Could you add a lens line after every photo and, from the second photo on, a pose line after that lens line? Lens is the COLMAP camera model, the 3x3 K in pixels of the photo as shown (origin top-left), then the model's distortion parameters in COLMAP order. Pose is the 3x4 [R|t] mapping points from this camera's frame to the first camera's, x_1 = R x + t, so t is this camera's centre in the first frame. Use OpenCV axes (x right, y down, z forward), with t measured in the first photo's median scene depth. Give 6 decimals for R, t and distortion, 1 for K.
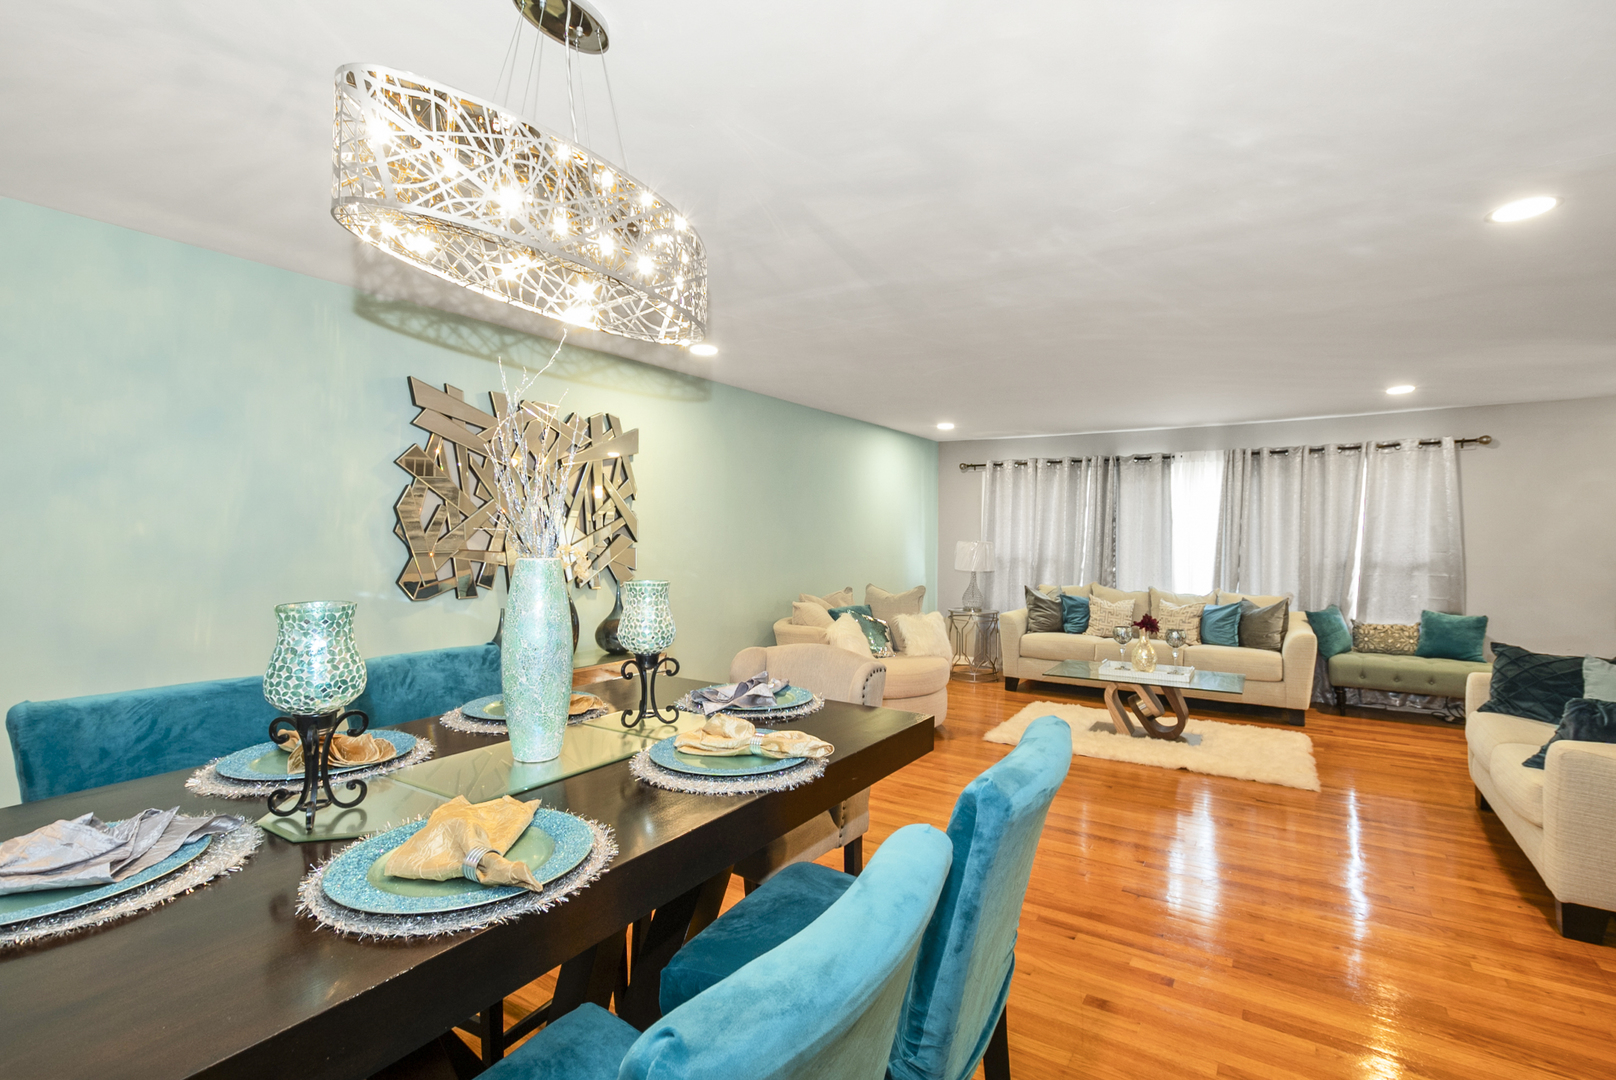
lens RADIAL K [[759.2, 0, 810.1], [0, 759.2, 538.8], [0, 0, 1]] dist [-0.001275, -0.000337]
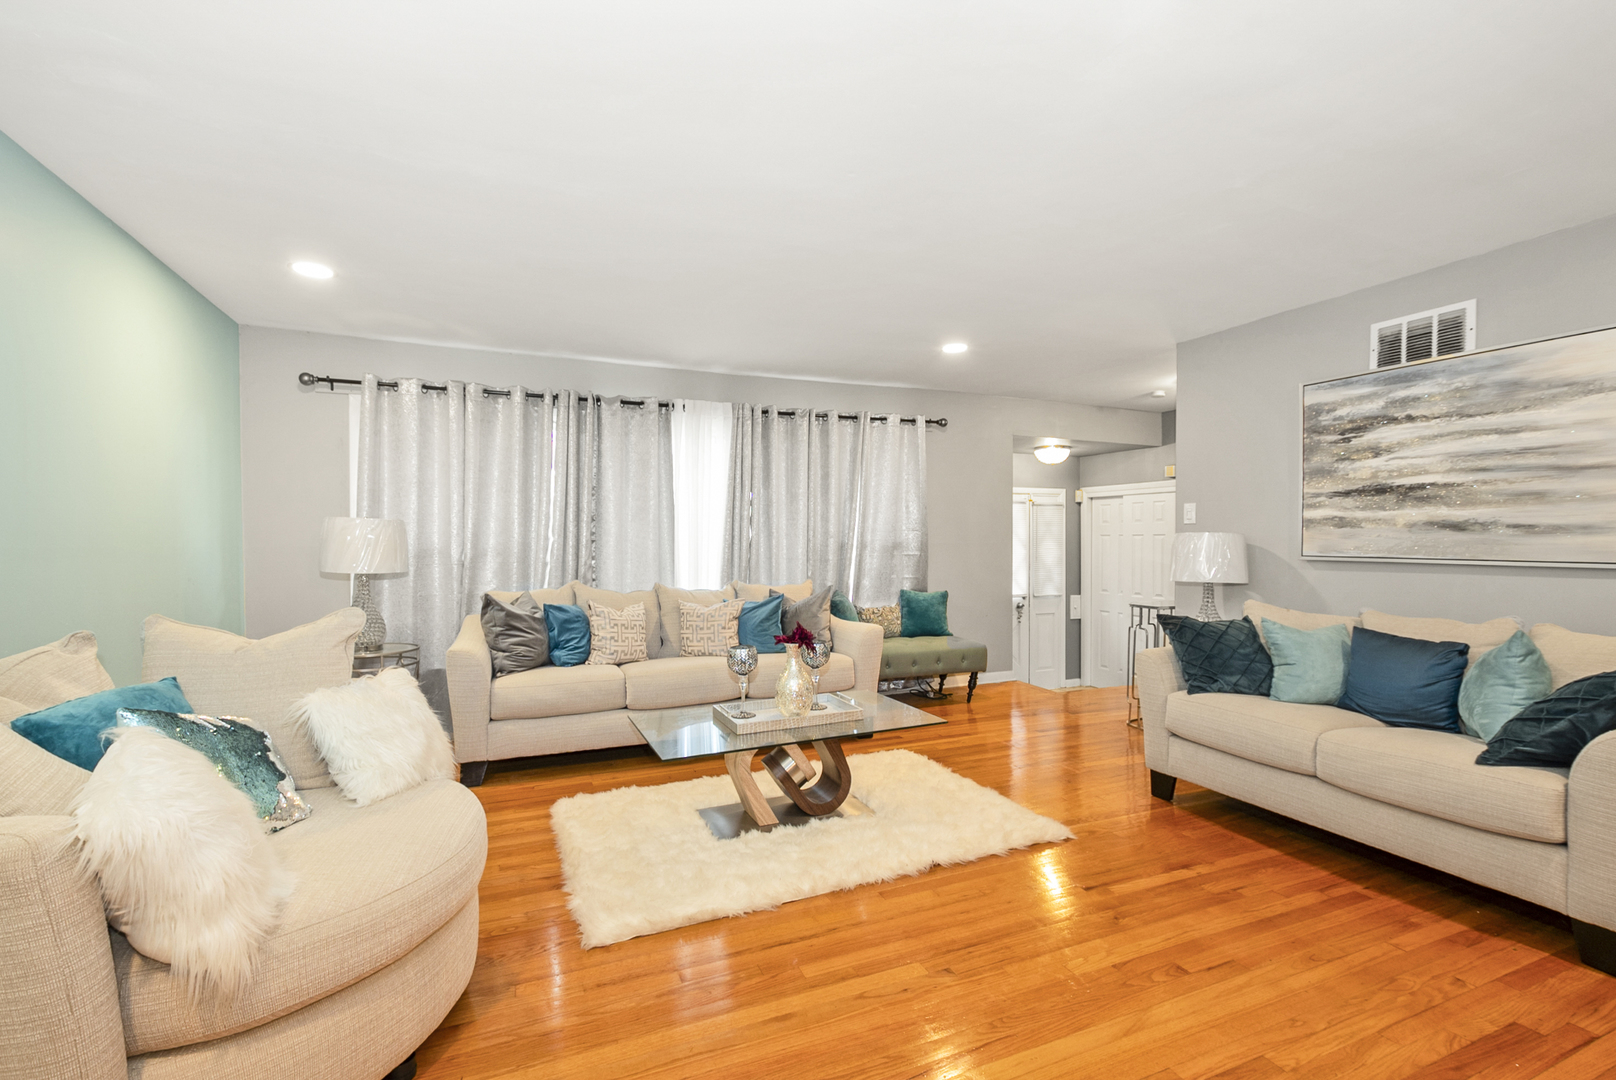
lens RADIAL K [[717.4, 0, 802.8], [0, 717.4, 545.9], [0, 0, 1]] dist [0.009121, -0.002639]
pose [[0.548654, -0.014071, 0.835931, -0.037933], [0.008312, 0.999901, 0.011375, 0.022151], [-0.836008, 0.000708, 0.548717, 0.521511]]
